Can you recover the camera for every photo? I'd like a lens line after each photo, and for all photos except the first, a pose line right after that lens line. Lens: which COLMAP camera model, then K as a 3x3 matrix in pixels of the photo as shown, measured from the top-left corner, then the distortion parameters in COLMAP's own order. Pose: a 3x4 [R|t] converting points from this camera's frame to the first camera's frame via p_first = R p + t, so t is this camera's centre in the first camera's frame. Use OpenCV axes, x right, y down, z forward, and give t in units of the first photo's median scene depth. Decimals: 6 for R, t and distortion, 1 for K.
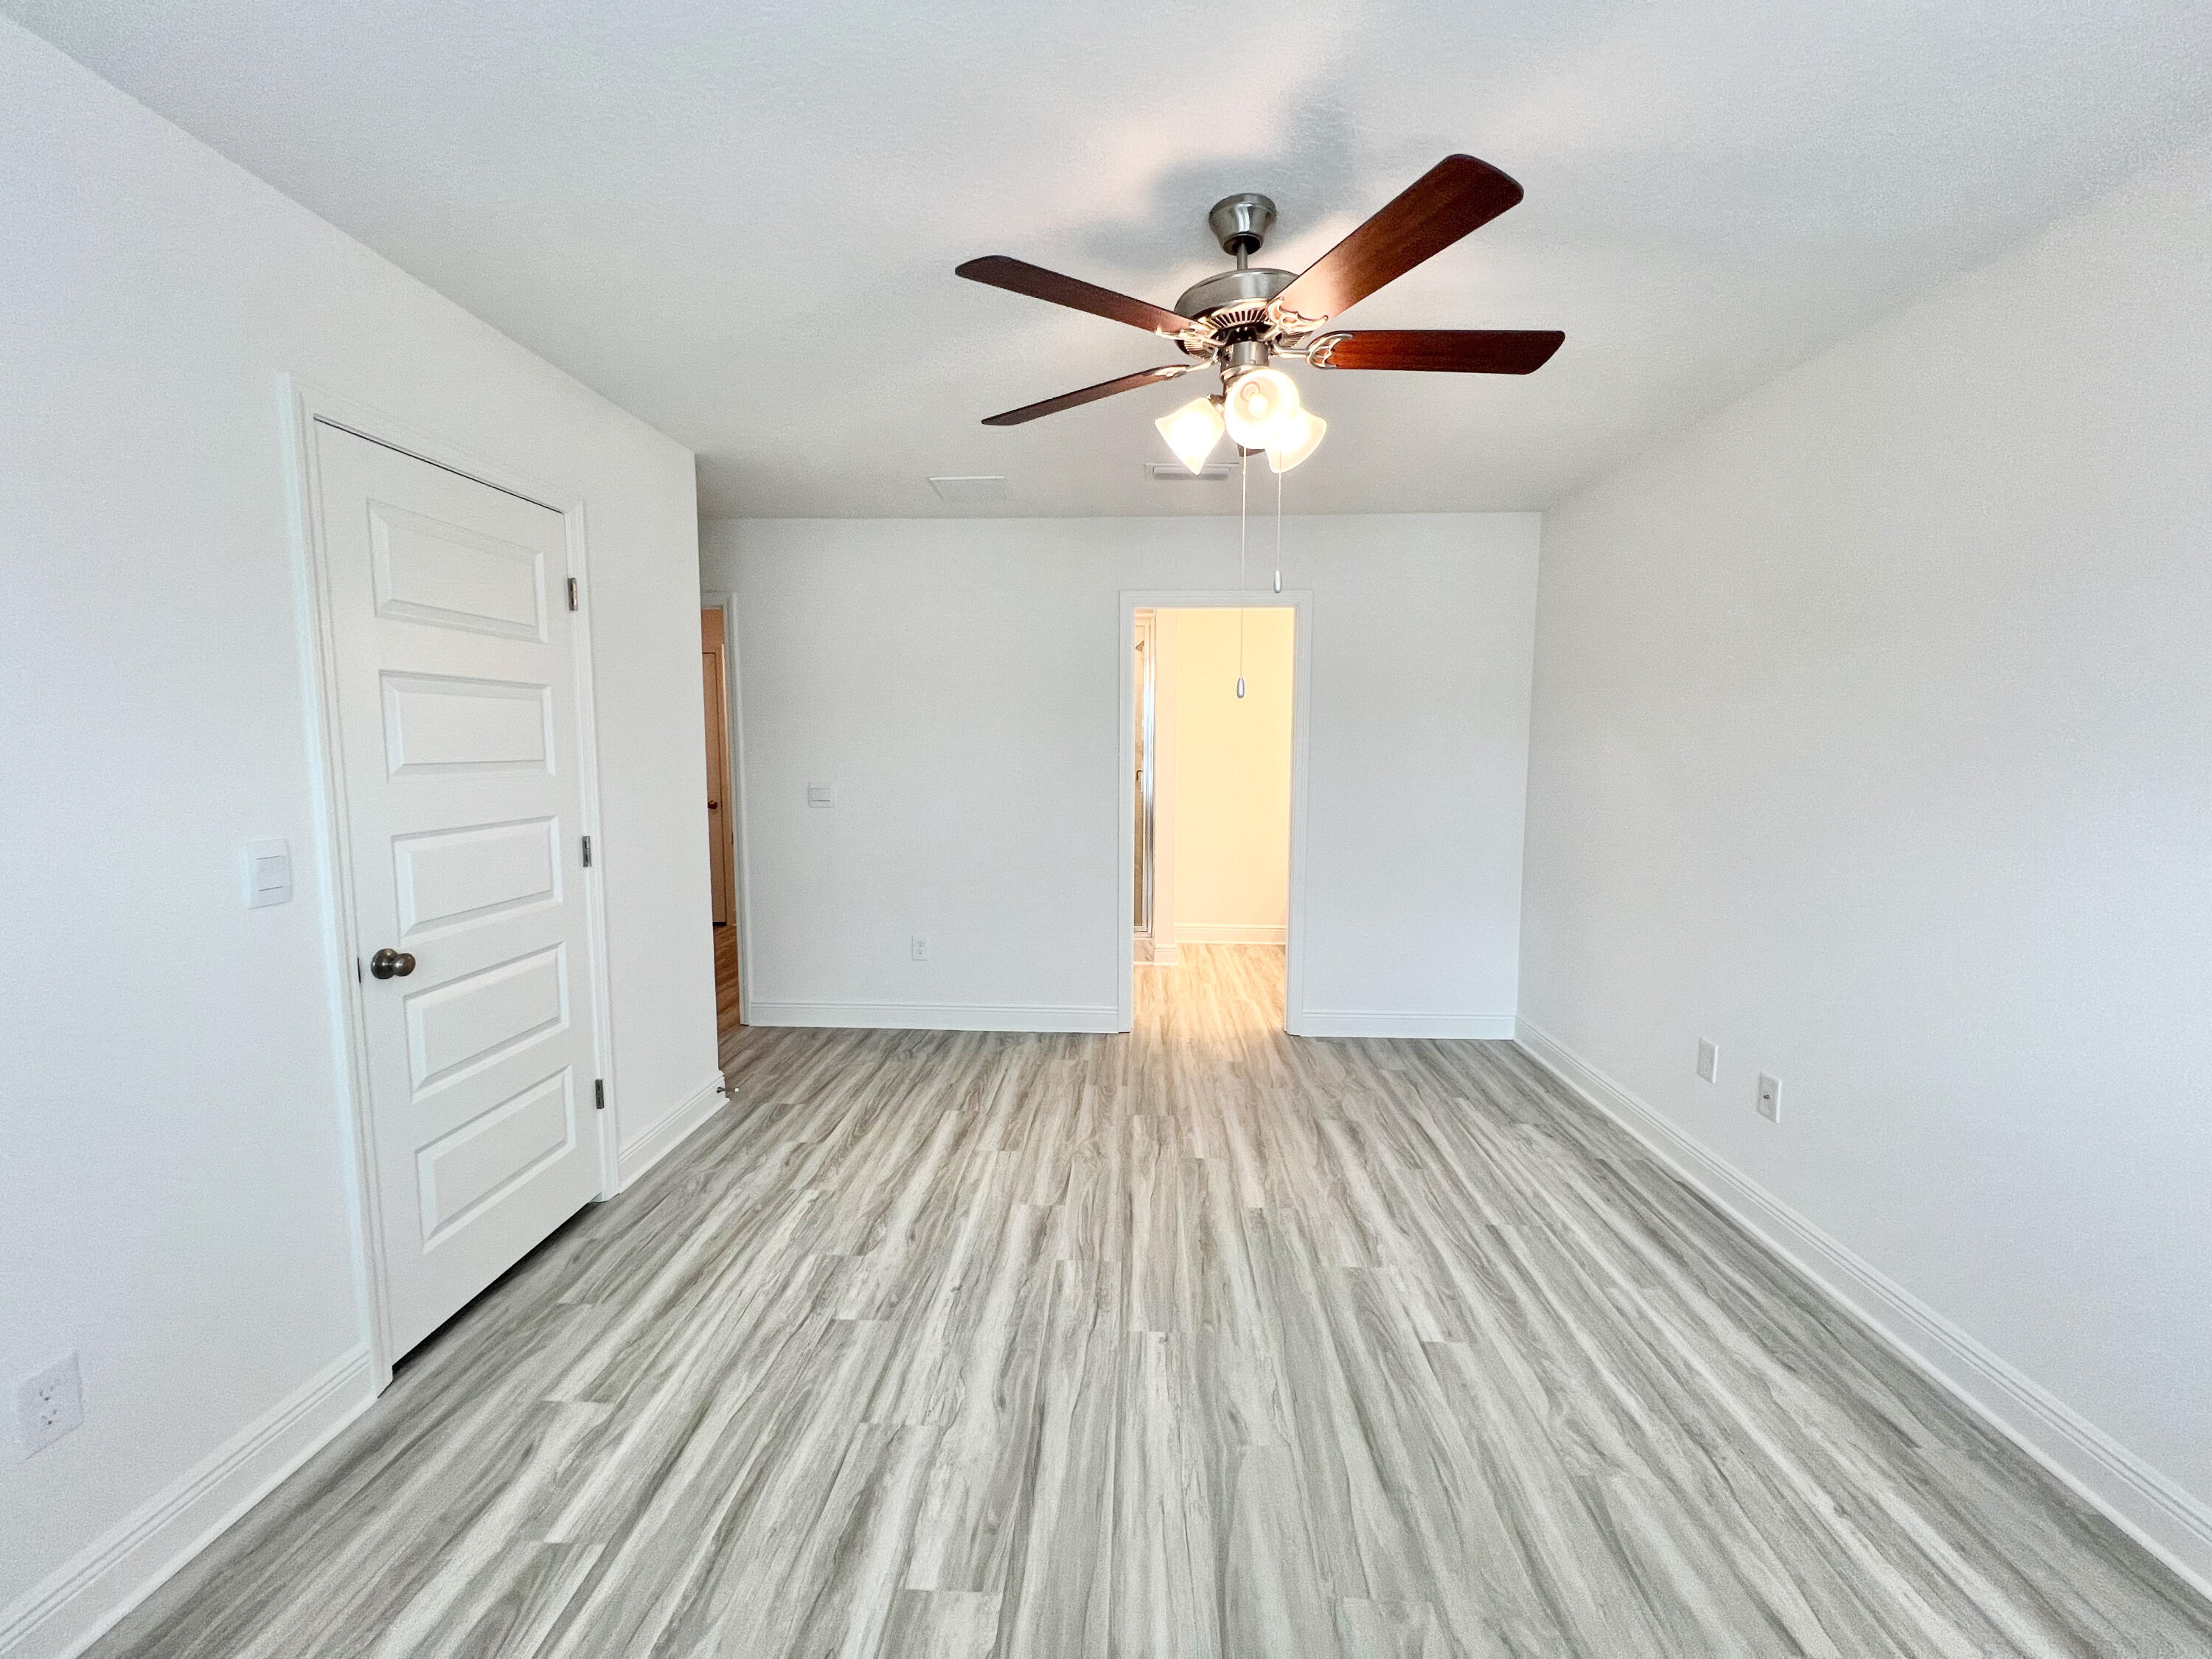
lens RADIAL K [[878.9, 0, 1101.0], [0, 878.9, 828.3], [0, 0, 1]] dist [0.001236, 0.000081]
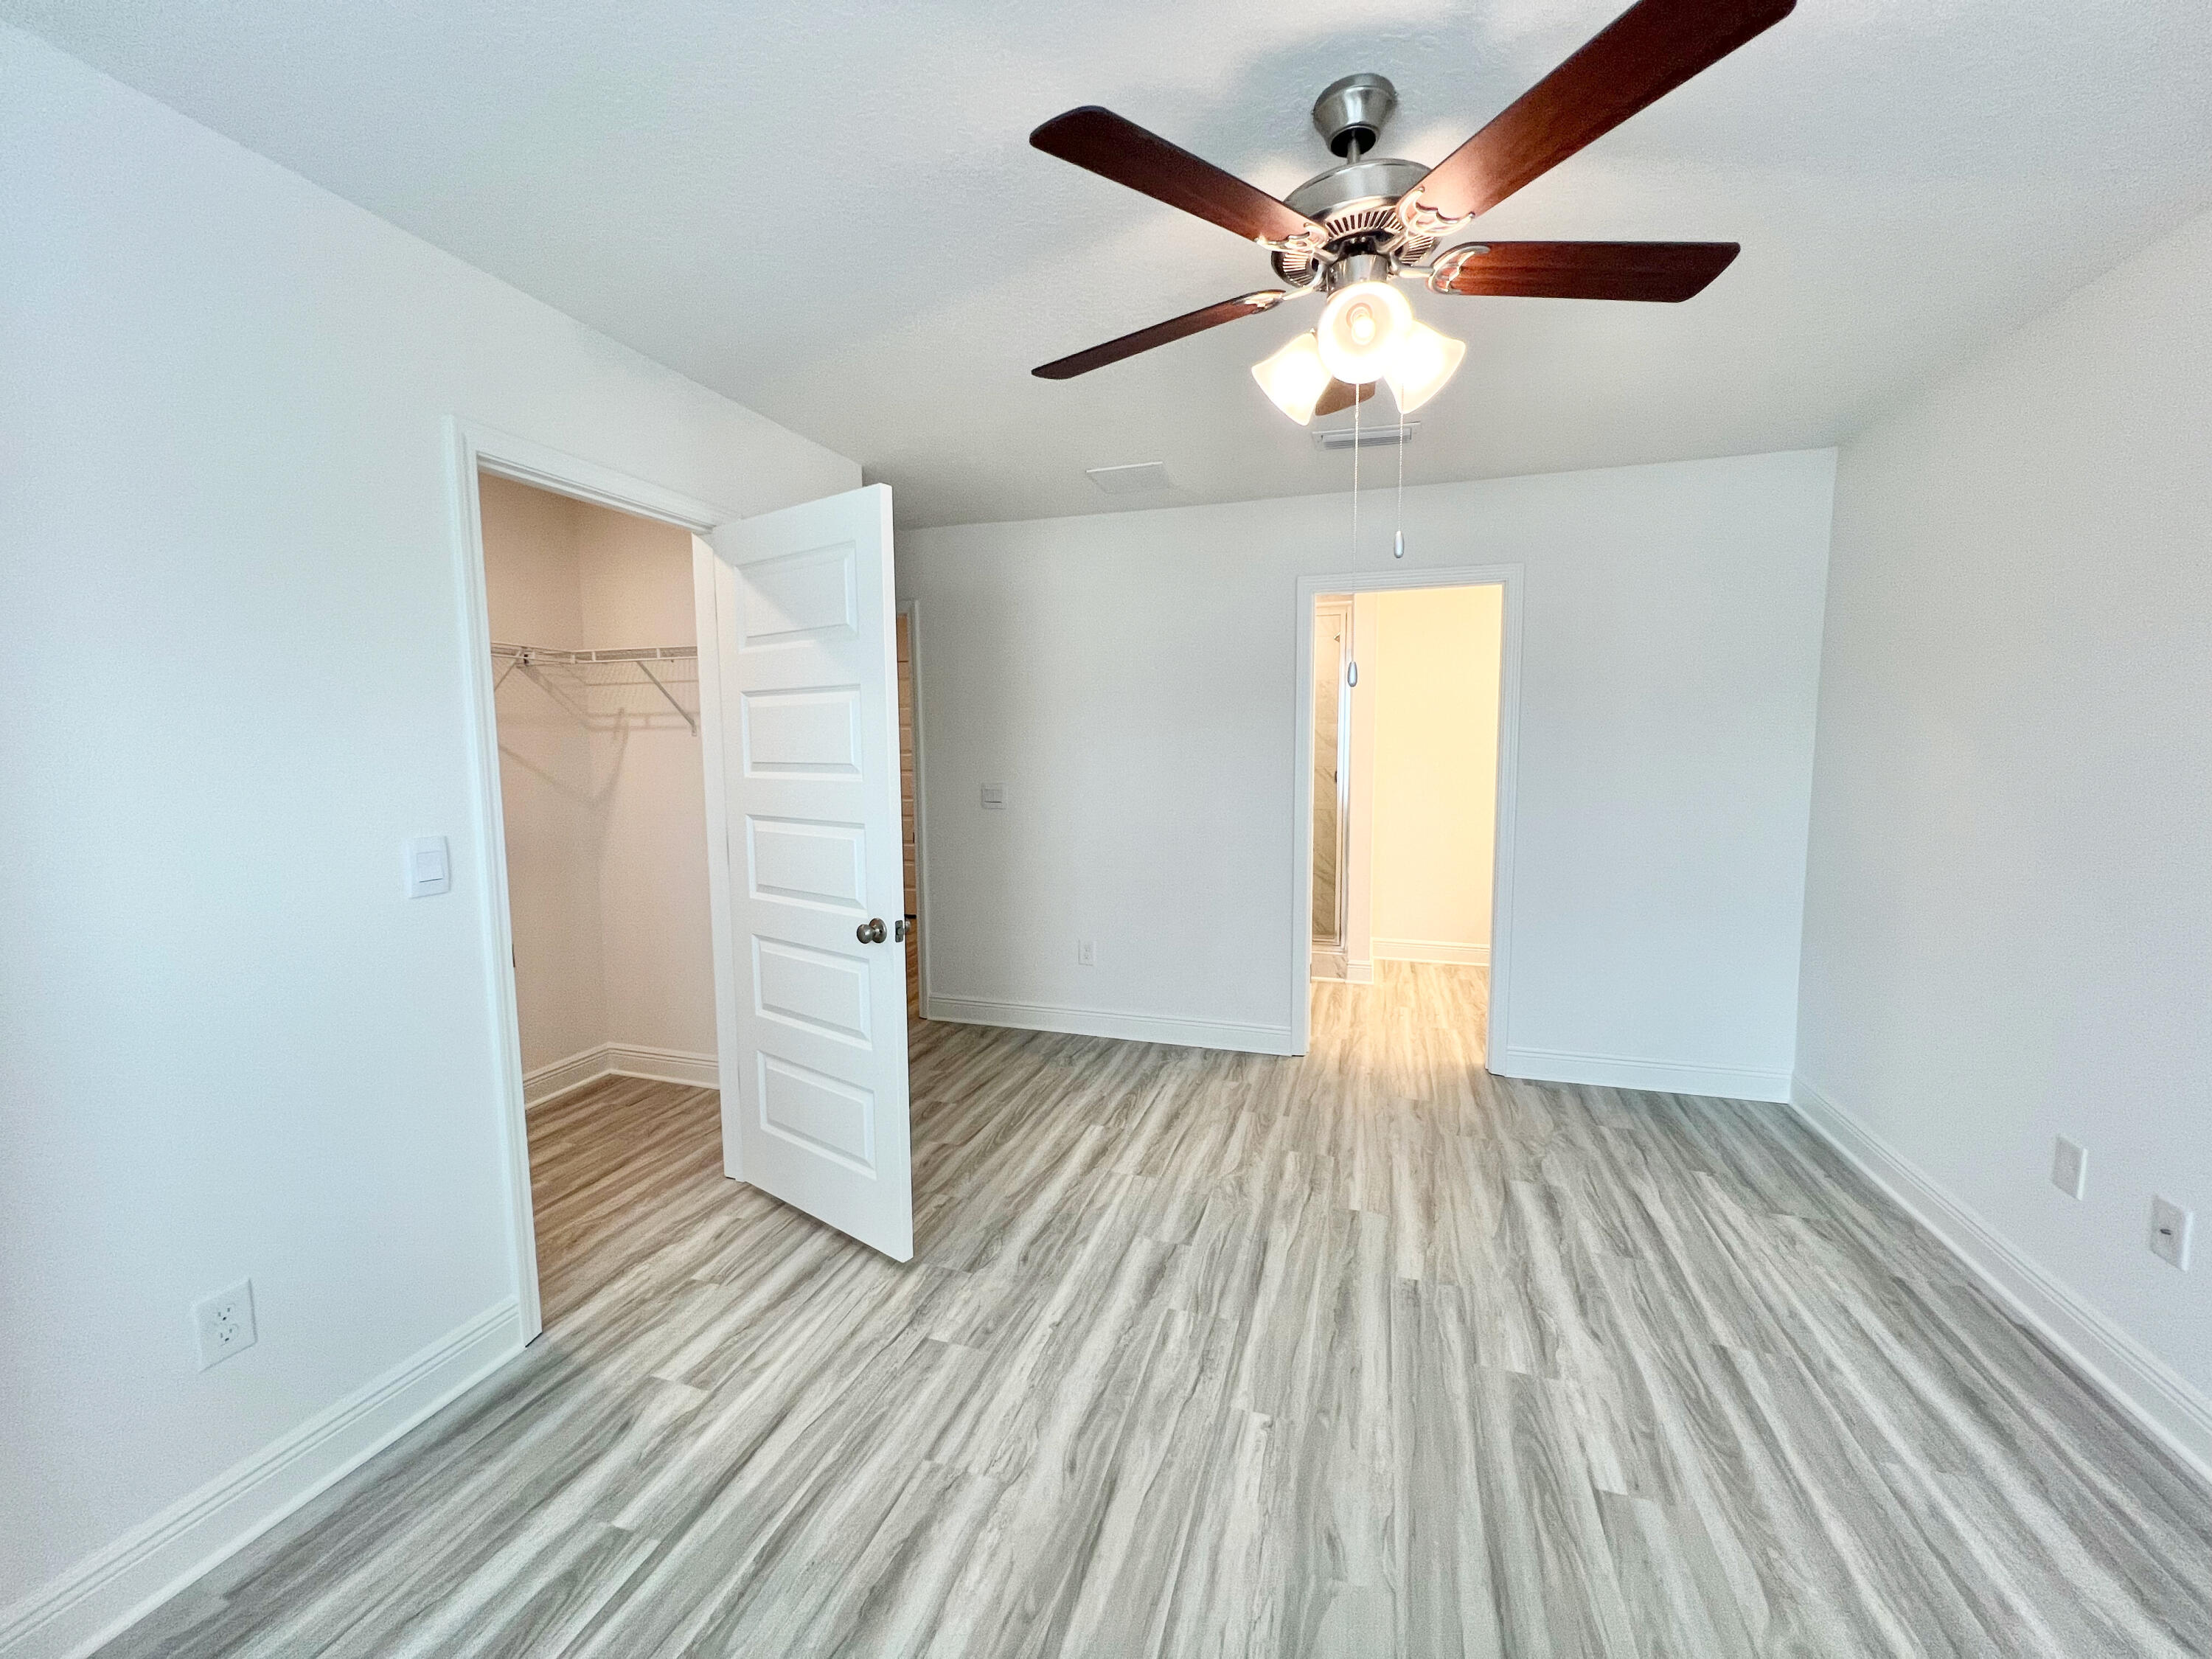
lens RADIAL K [[878.9, 0, 1101.7], [0, 878.9, 830.3], [0, 0, 1]] dist [0.001236, 0.000081]
pose [[0.966484, 0.015762, -0.256244, 0.118754], [-0.015421, 0.999876, 0.003339, -0.008452], [0.256264, 0.000724, 0.966606, 0.106506]]
